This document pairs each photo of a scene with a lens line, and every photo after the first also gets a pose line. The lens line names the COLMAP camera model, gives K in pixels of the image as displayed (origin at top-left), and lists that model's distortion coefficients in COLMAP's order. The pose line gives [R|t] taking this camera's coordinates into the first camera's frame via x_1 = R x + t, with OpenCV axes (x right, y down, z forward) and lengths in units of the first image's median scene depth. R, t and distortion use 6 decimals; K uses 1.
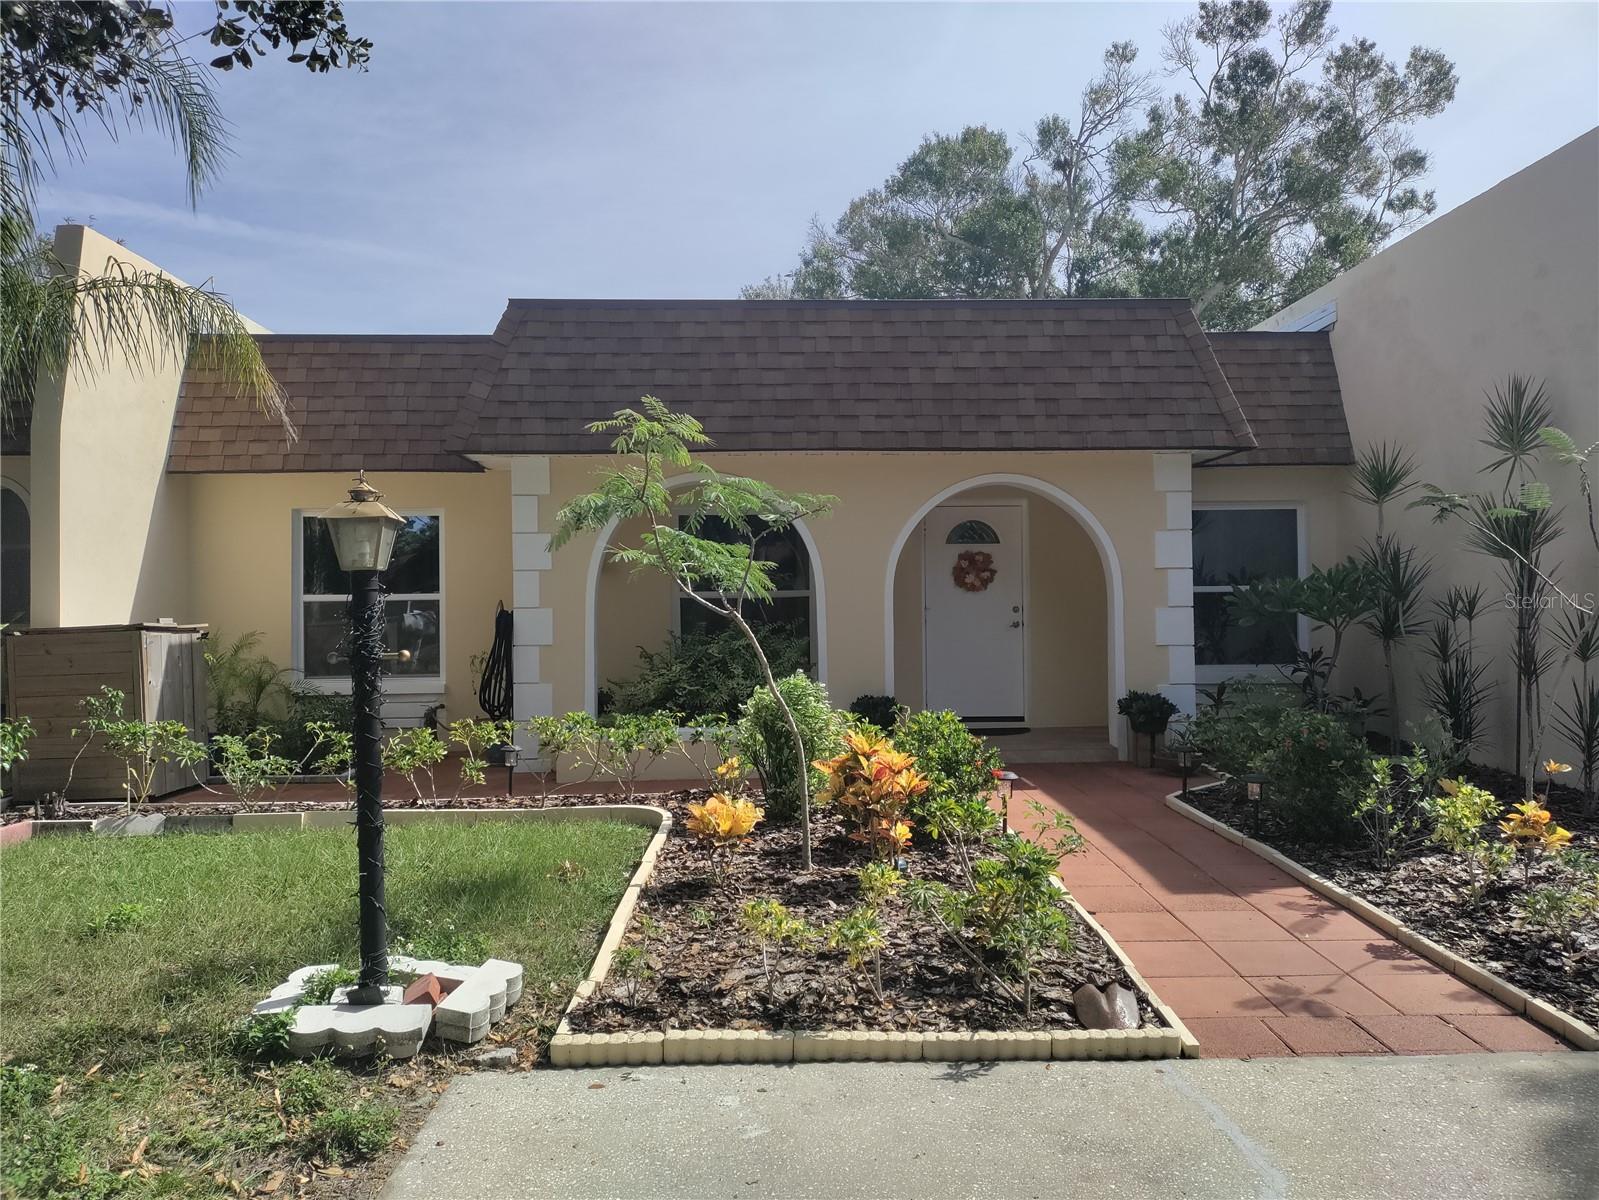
lens RADIAL K [[1171.5, 0, 799.5], [0, 1171.5, 600.0], [0, 0, 1]] dist [0.087175, -0.128861]
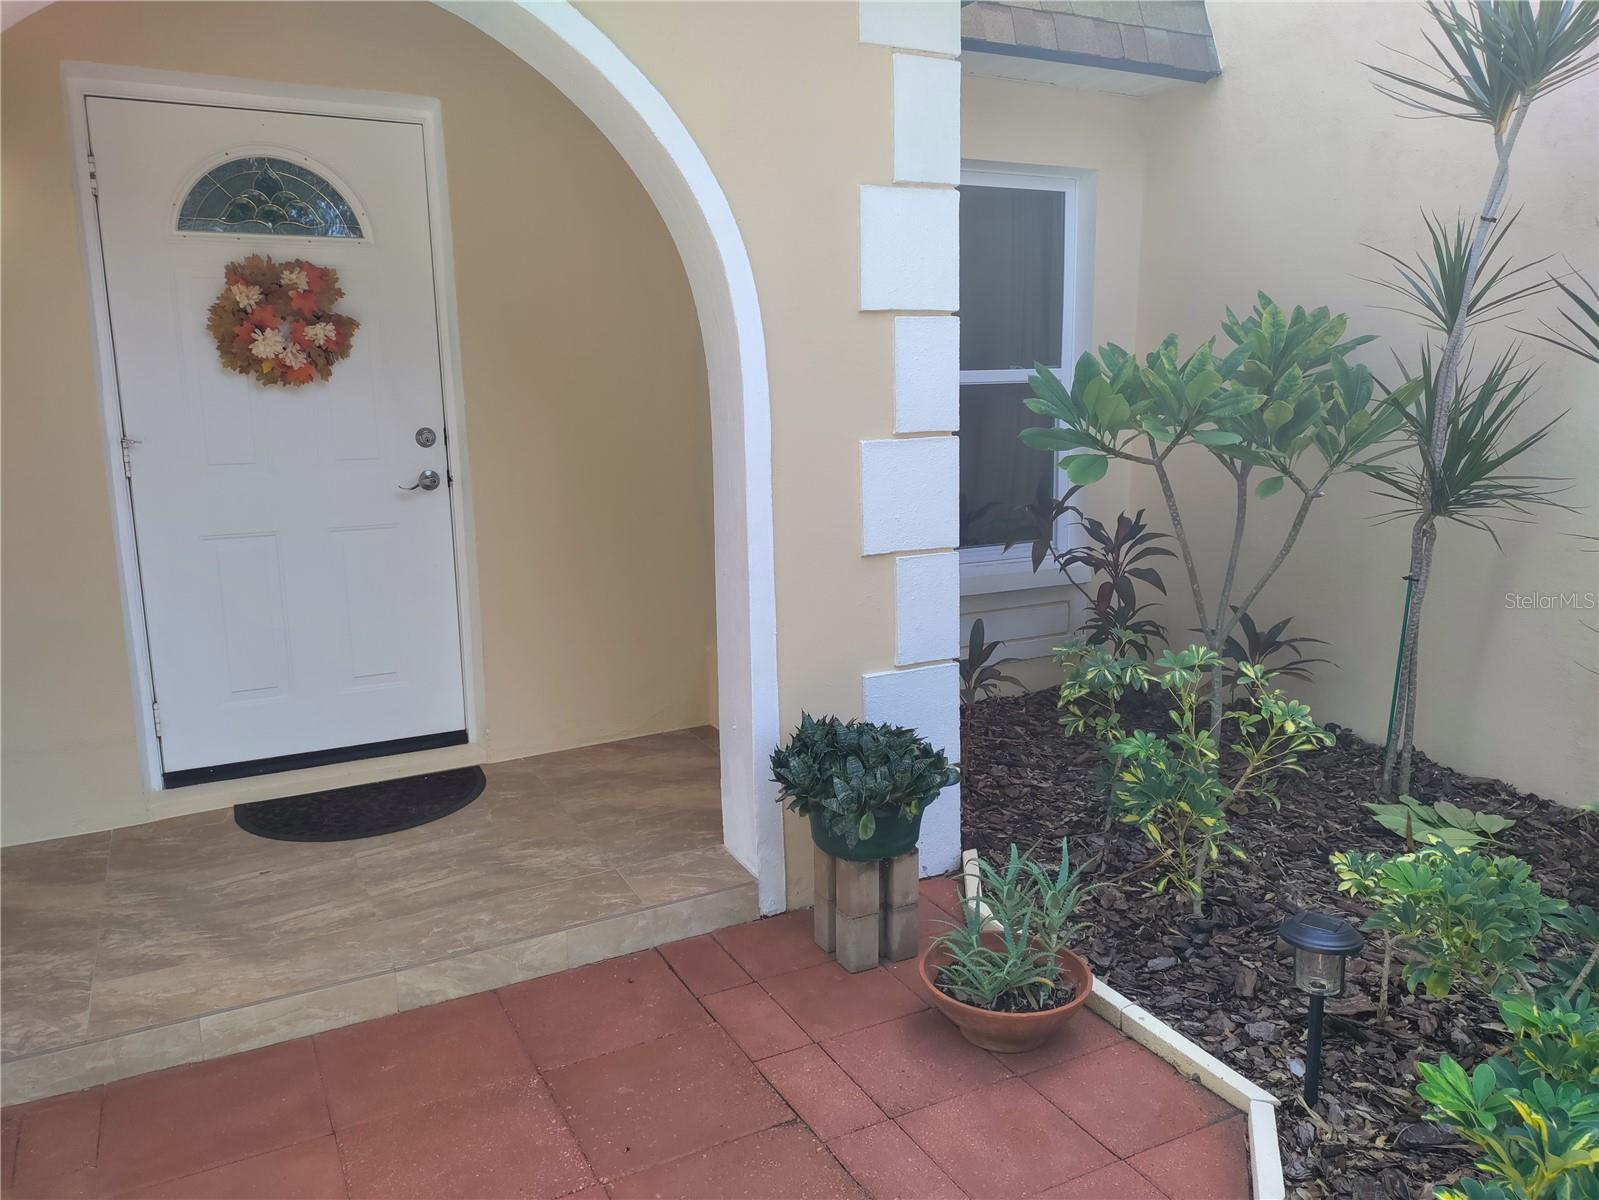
lens RADIAL K [[1171.5, 0, 799.5], [0, 1171.5, 600.0], [0, 0, 1]] dist [0.087175, -0.128861]
pose [[0.900947, -0.082009, 0.426108, 0.131968], [0.005723, 0.984139, 0.177309, -0.006202], [-0.433890, -0.157307, 0.887127, 0.639482]]
